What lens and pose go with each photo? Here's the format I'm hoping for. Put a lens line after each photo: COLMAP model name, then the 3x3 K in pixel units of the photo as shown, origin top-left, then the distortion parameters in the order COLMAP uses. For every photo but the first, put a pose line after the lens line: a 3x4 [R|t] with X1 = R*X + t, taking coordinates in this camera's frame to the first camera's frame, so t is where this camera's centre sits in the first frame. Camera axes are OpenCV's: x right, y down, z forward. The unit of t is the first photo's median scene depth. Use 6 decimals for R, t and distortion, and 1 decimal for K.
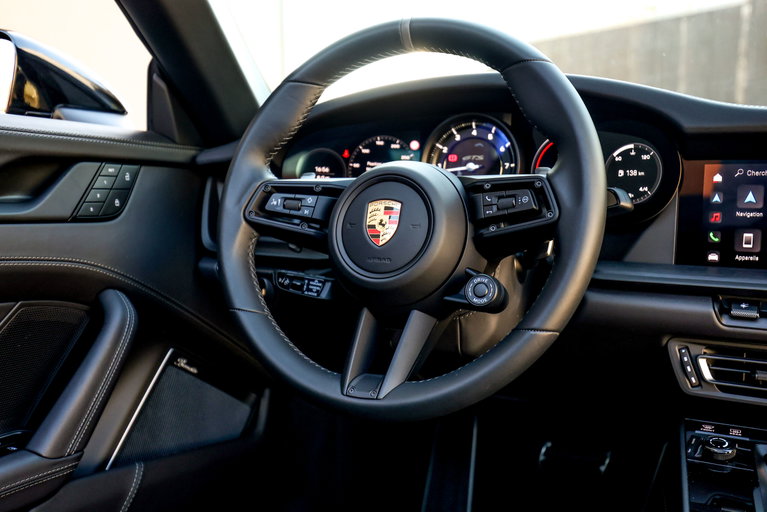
lens RADIAL K [[732.7, 0, 384.6], [0, 732.7, 257.0], [0, 0, 1]] dist [0.047901, 0.000000]
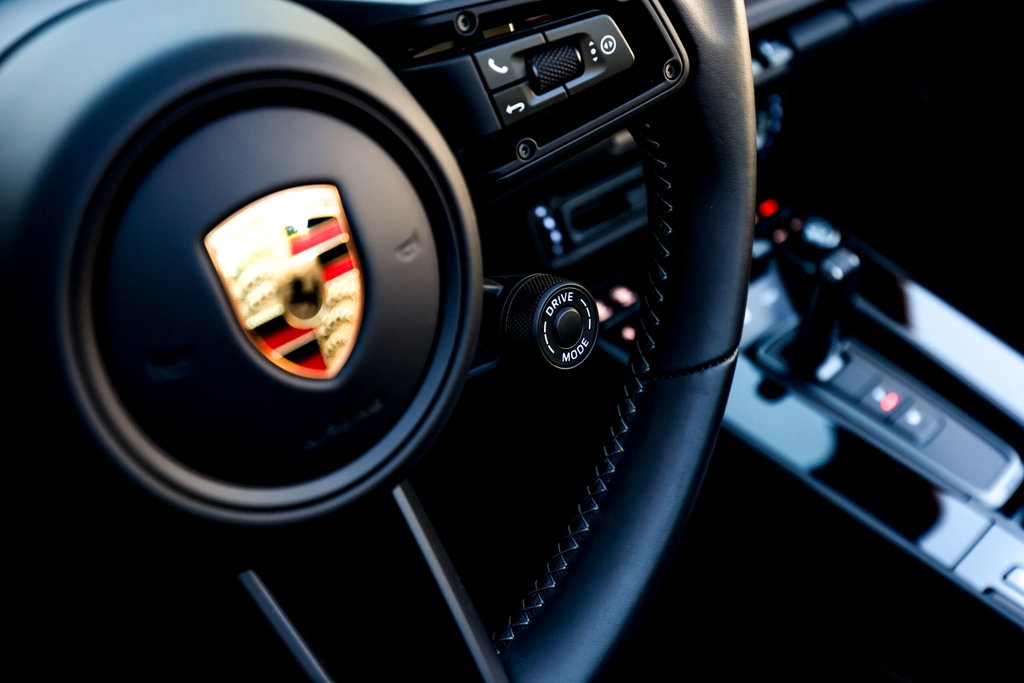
lens RADIAL K [[978.2, 0, 513.0], [0, 978.2, 340.5], [0, 0, 1]] dist [0.047901, 0.000000]
pose [[0.321074, -0.545740, 0.774002, -0.225255], [0.103396, 0.832588, 0.544156, -0.188587], [-0.941393, -0.094686, 0.323750, 0.750957]]
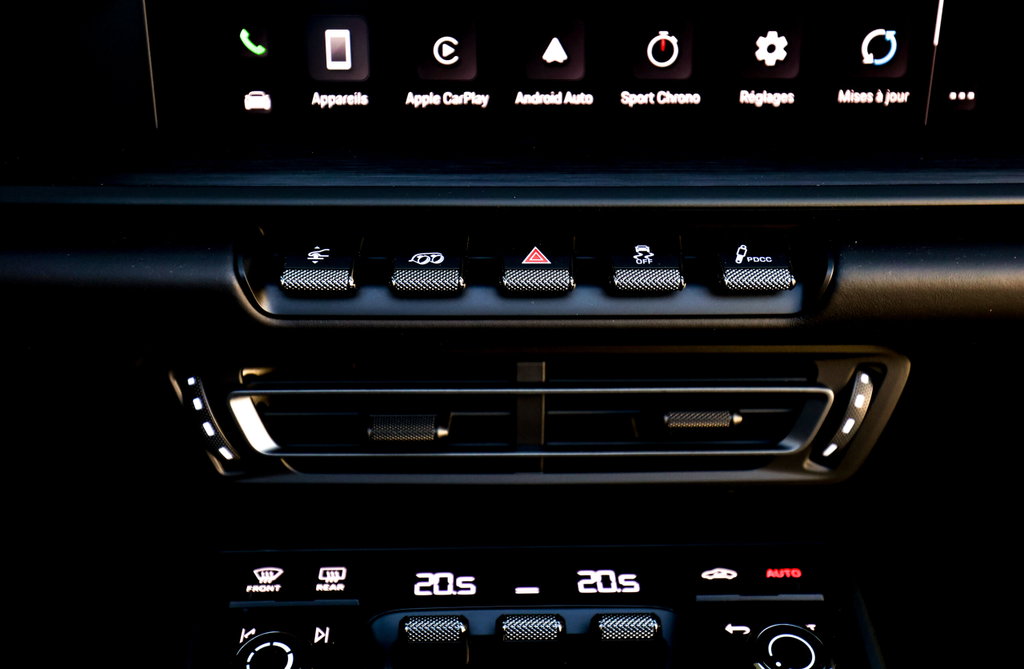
lens RADIAL K [[975.2, 0, 489.9], [0, 975.2, 333.3], [0, 0, 1]] dist [0.013331, 0.000000]
pose [[0.893883, -0.174078, 0.413123, 0.333715], [0.051742, 0.955434, 0.290635, -0.024340], [-0.445305, -0.238418, 0.863053, 0.519846]]
